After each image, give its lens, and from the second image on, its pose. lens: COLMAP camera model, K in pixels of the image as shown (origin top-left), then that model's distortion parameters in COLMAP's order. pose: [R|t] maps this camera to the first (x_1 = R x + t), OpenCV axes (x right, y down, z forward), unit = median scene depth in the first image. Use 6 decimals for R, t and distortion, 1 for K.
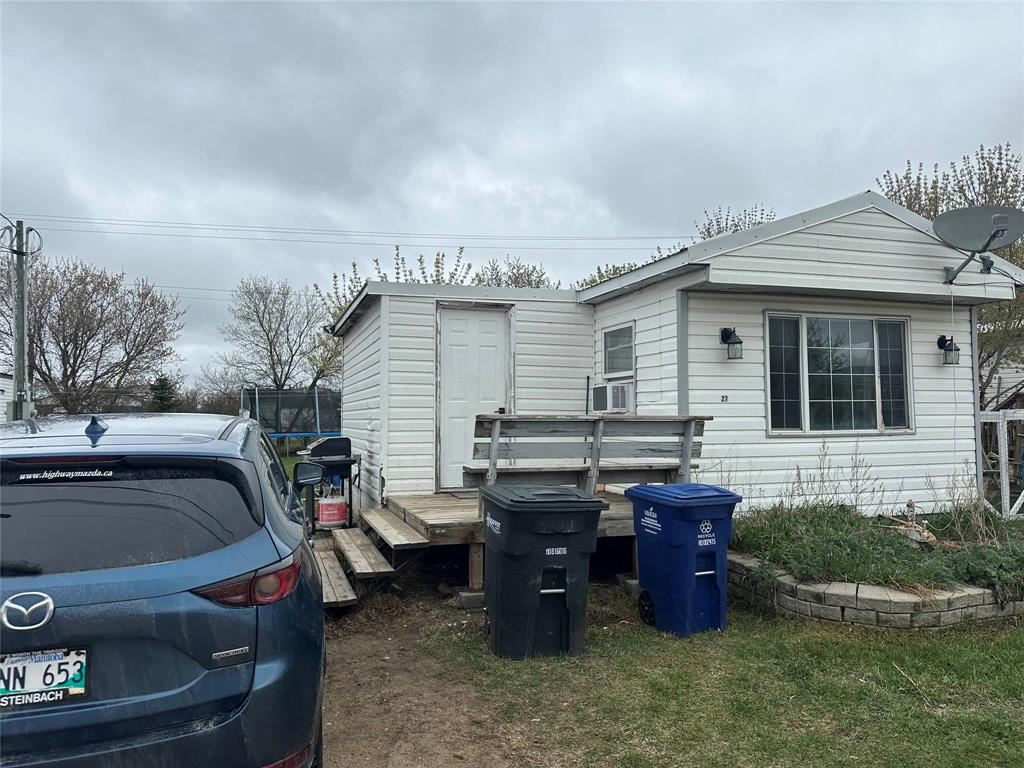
lens RADIAL K [[715.7, 0, 512.7], [0, 715.7, 373.8], [0, 0, 1]] dist [0.061606, -0.072657]
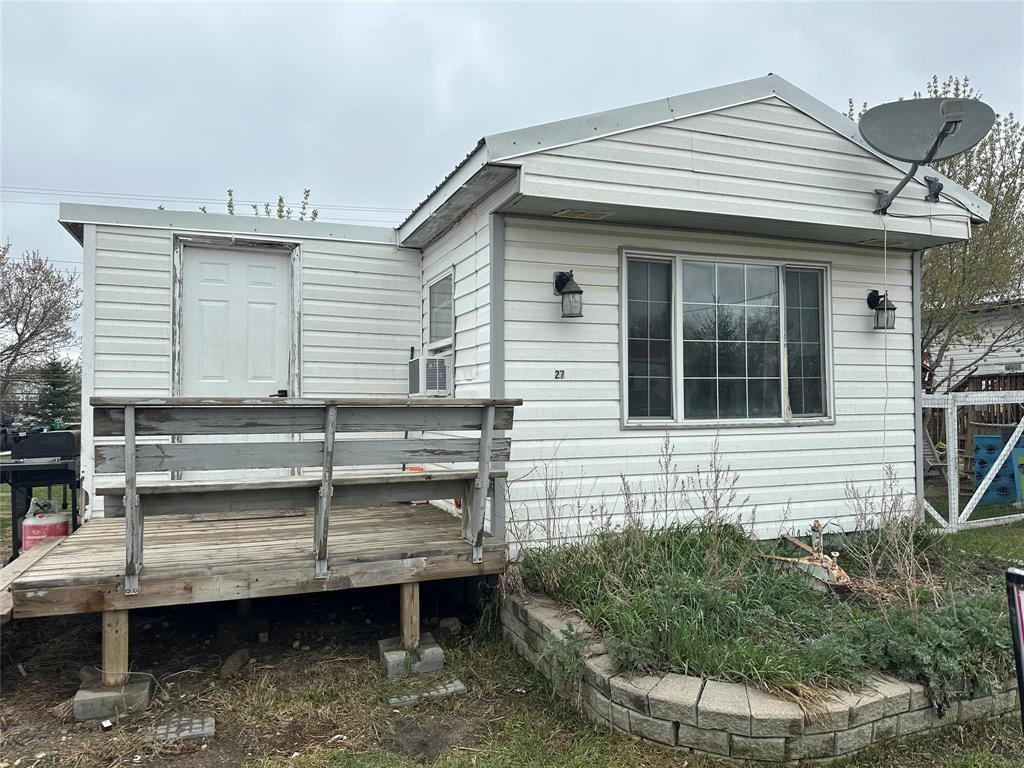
lens RADIAL K [[715.7, 0, 516.9], [0, 715.7, 385.5], [0, 0, 1]] dist [0.061606, -0.072657]
pose [[0.998783, -0.001199, 0.049312, 0.229271], [-0.000489, 0.999415, 0.034198, 0.022578], [-0.049324, -0.034180, 0.998198, 0.330684]]
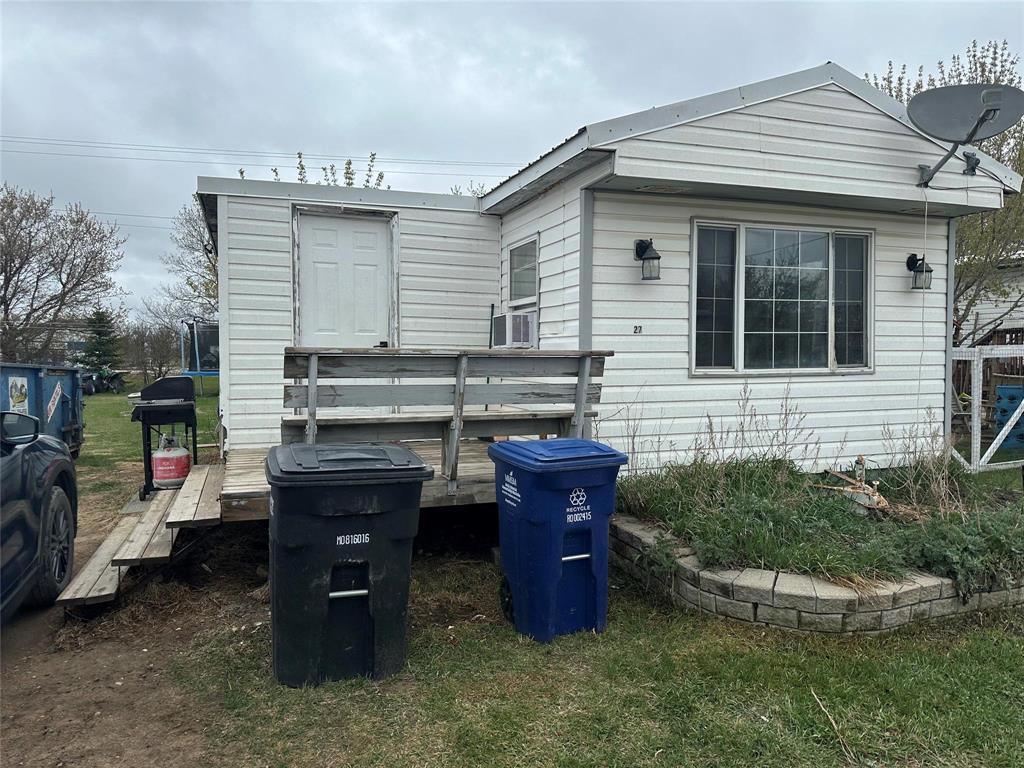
lens RADIAL K [[715.7, 0, 515.4], [0, 715.7, 377.1], [0, 0, 1]] dist [0.061606, -0.072657]
pose [[0.999651, 0.002251, 0.026306, 0.143425], [-0.004625, 0.995880, 0.090564, 0.016413], [-0.025994, -0.090654, 0.995543, 0.215369]]
